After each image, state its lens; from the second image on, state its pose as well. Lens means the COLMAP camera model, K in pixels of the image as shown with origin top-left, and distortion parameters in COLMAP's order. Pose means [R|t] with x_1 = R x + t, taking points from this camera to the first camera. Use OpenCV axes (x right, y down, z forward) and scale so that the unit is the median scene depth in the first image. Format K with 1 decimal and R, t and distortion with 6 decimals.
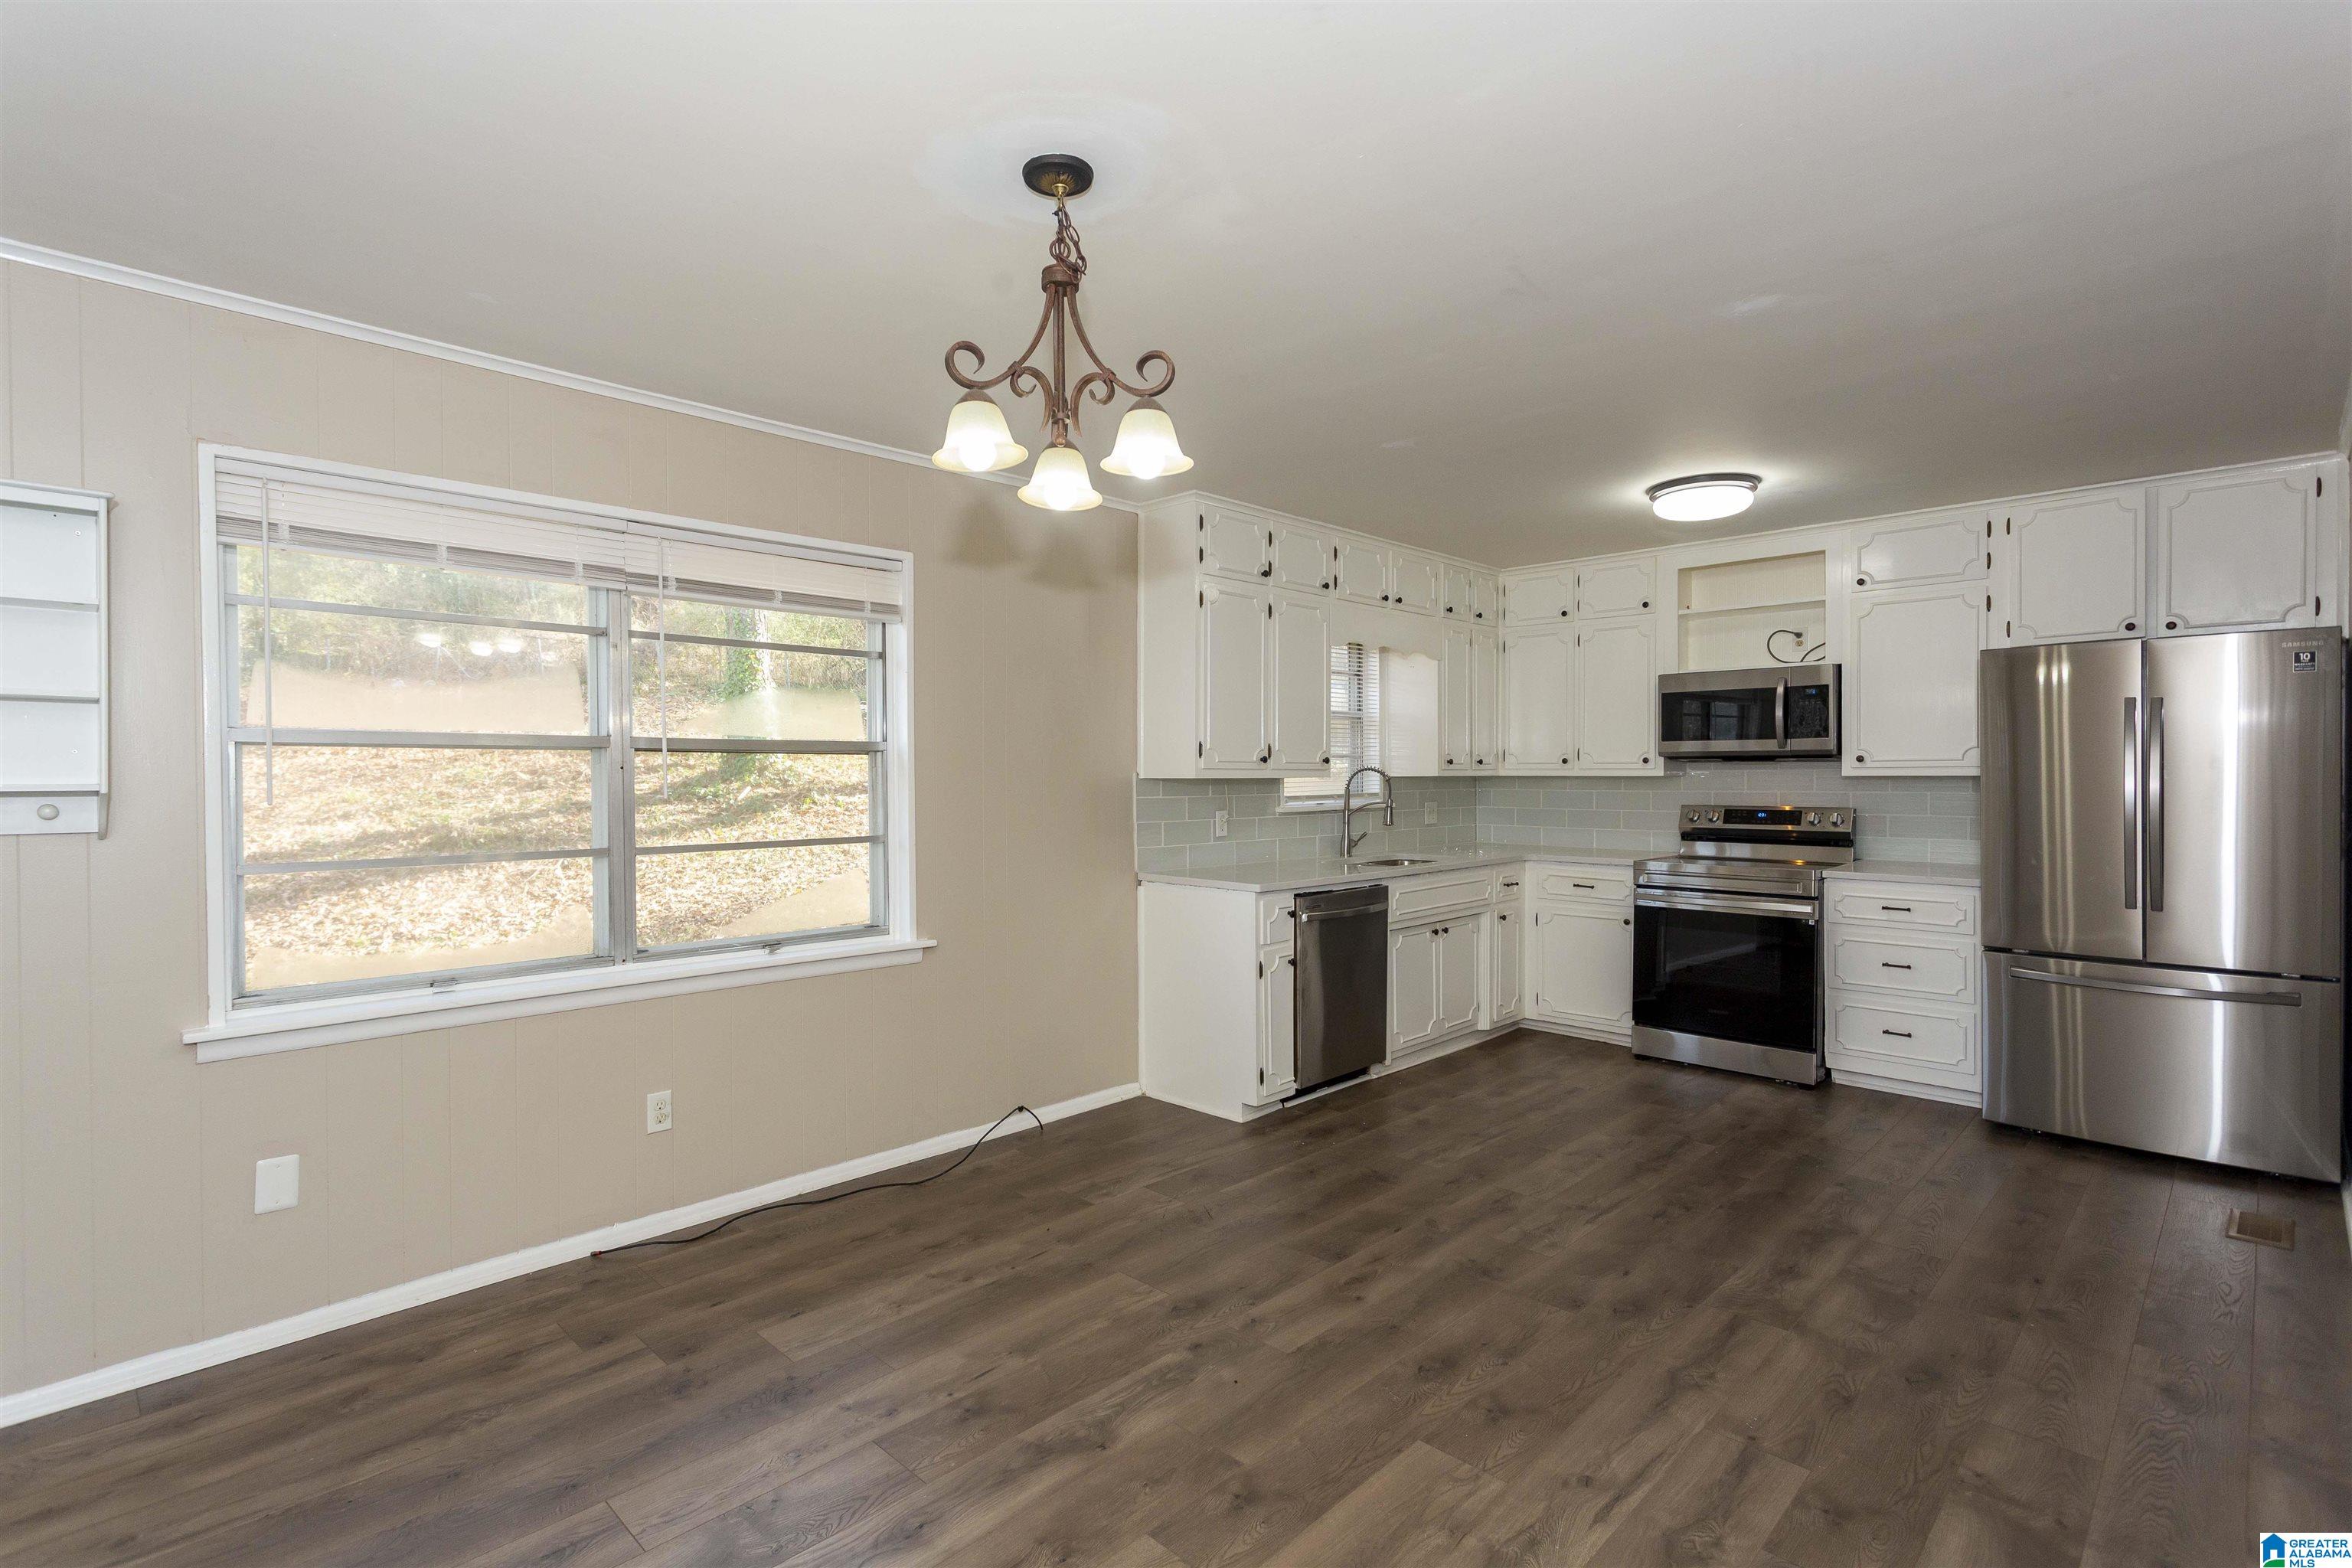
lens RADIAL K [[1125.0, 0, 1206.9], [0, 1125.0, 787.2], [0, 0, 1]] dist [0.000027, 0.000173]
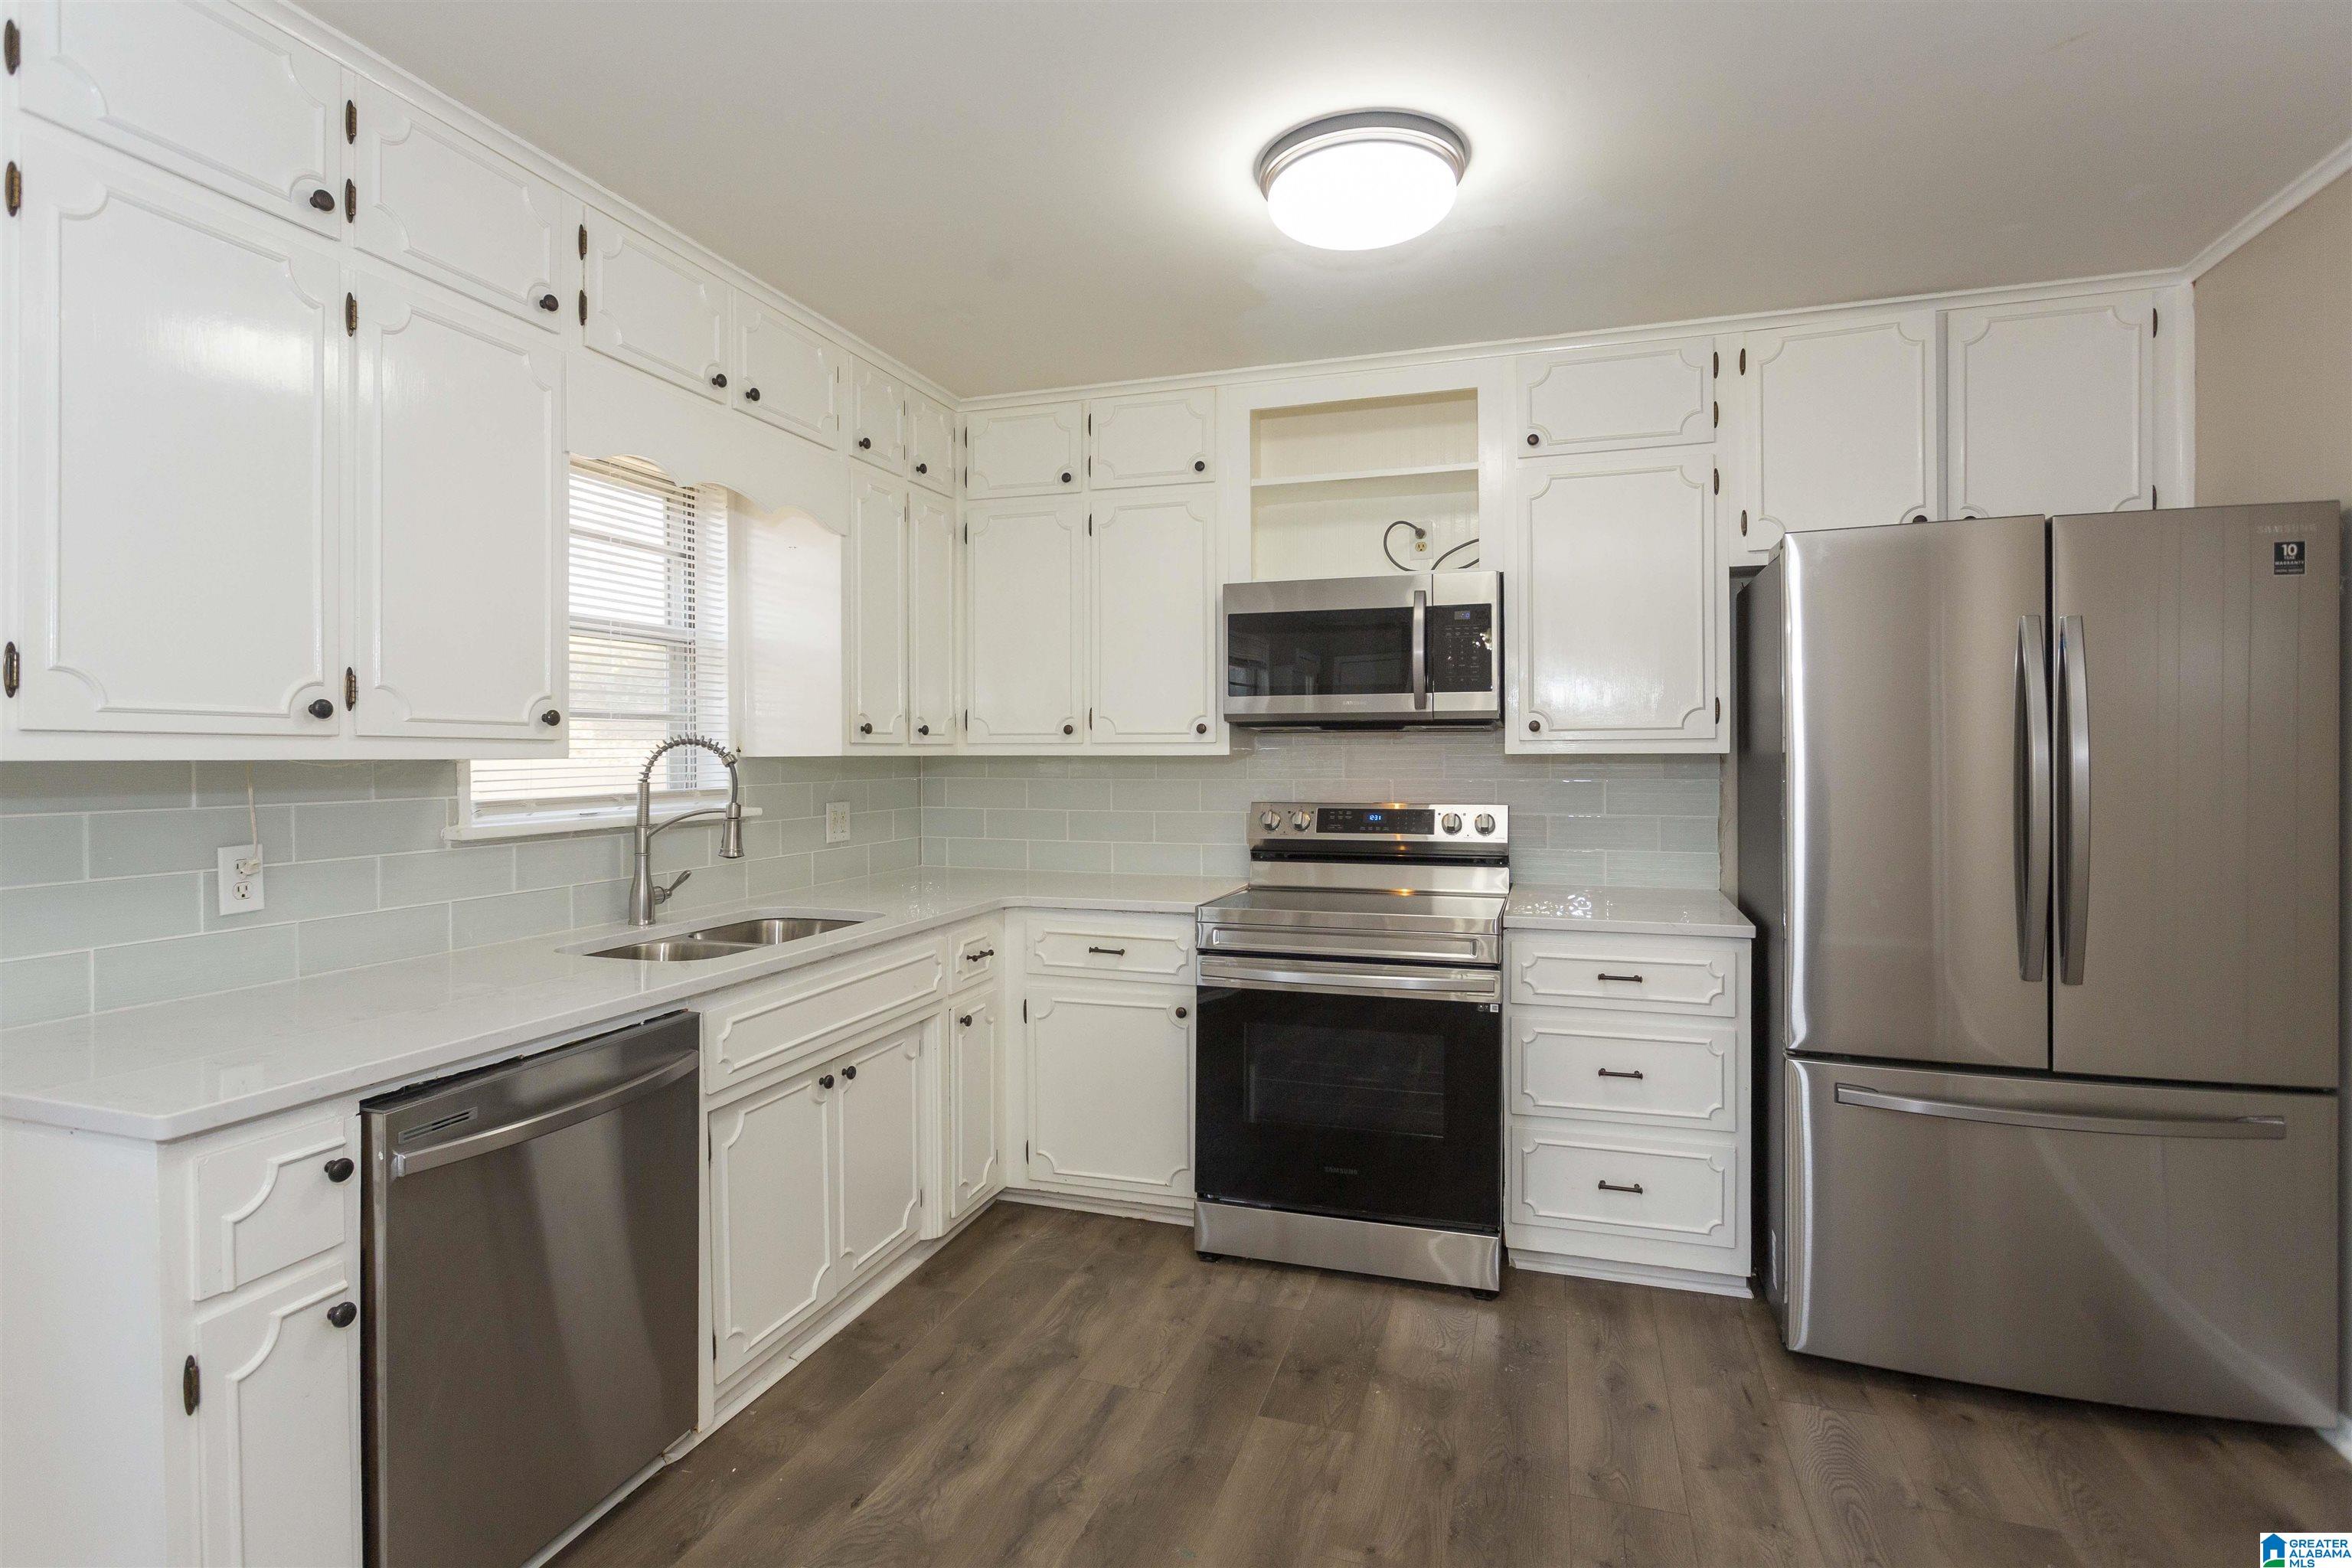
lens RADIAL K [[1160.7, 0, 1177.9], [0, 1160.7, 764.6], [0, 0, 1]] dist [0.000226, 0.000042]
pose [[0.905221, -0.004010, 0.424922, 0.124532], [0.006140, 0.999975, -0.003645, -0.002982], [-0.424897, 0.005909, 0.905223, 0.473369]]
